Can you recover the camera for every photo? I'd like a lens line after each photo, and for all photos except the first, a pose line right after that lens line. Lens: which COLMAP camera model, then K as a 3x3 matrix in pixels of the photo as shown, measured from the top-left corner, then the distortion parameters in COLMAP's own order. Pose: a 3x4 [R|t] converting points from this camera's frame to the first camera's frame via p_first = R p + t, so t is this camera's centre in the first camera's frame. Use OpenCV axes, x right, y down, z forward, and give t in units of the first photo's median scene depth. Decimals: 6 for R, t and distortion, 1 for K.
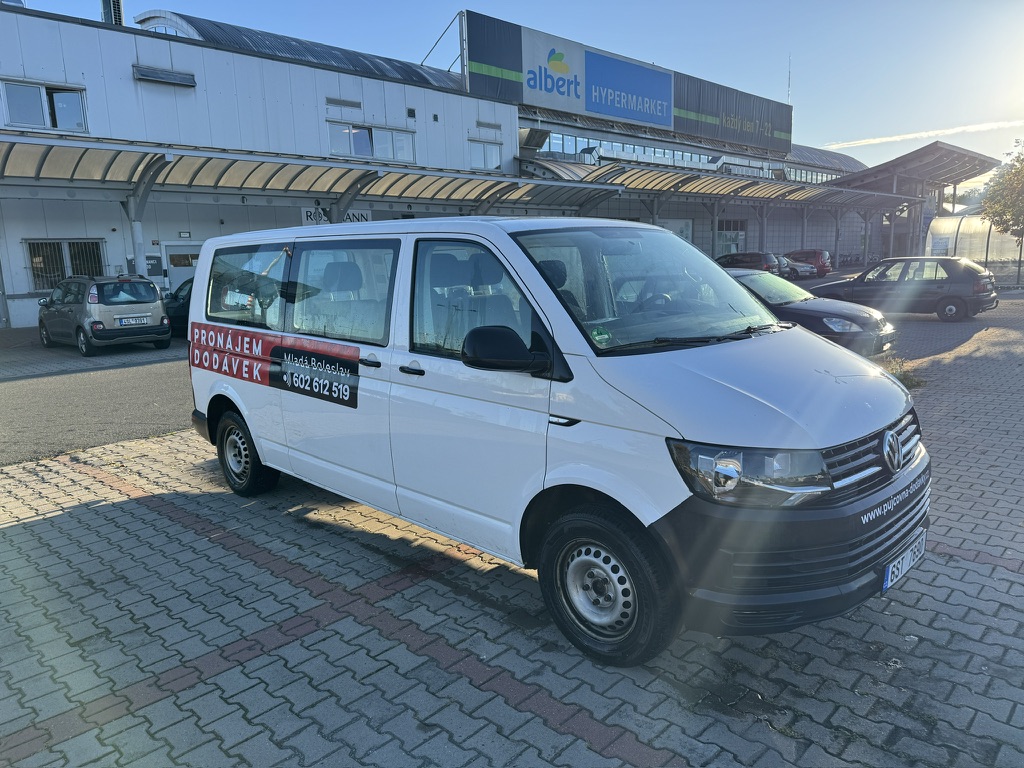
lens RADIAL K [[710.6, 0, 541.2], [0, 710.6, 384.1], [0, 0, 1]] dist [-0.000706, -0.001938]
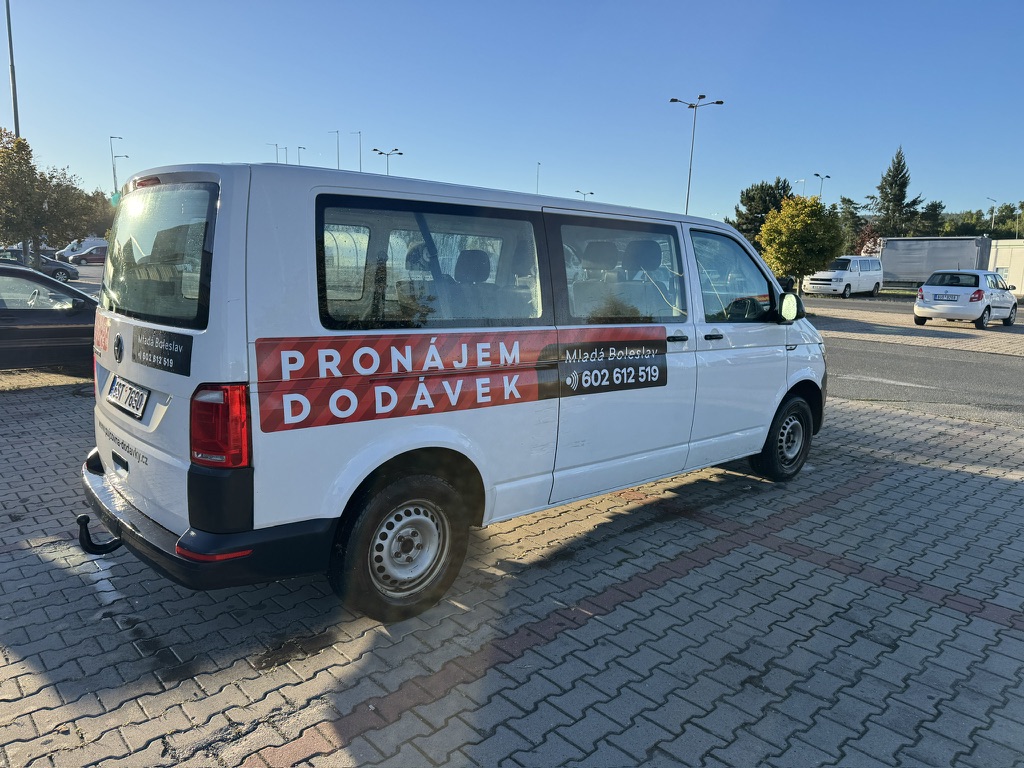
lens RADIAL K [[718.4, 0, 512.0], [0, 718.4, 384.0], [0, 0, 1]] dist [0.032302, 0.001275]
pose [[0.083452, -0.141557, 0.986406, -1.246637], [0.131064, 0.982819, 0.129954, -0.126636], [-0.987855, 0.118438, 0.100571, 1.059605]]
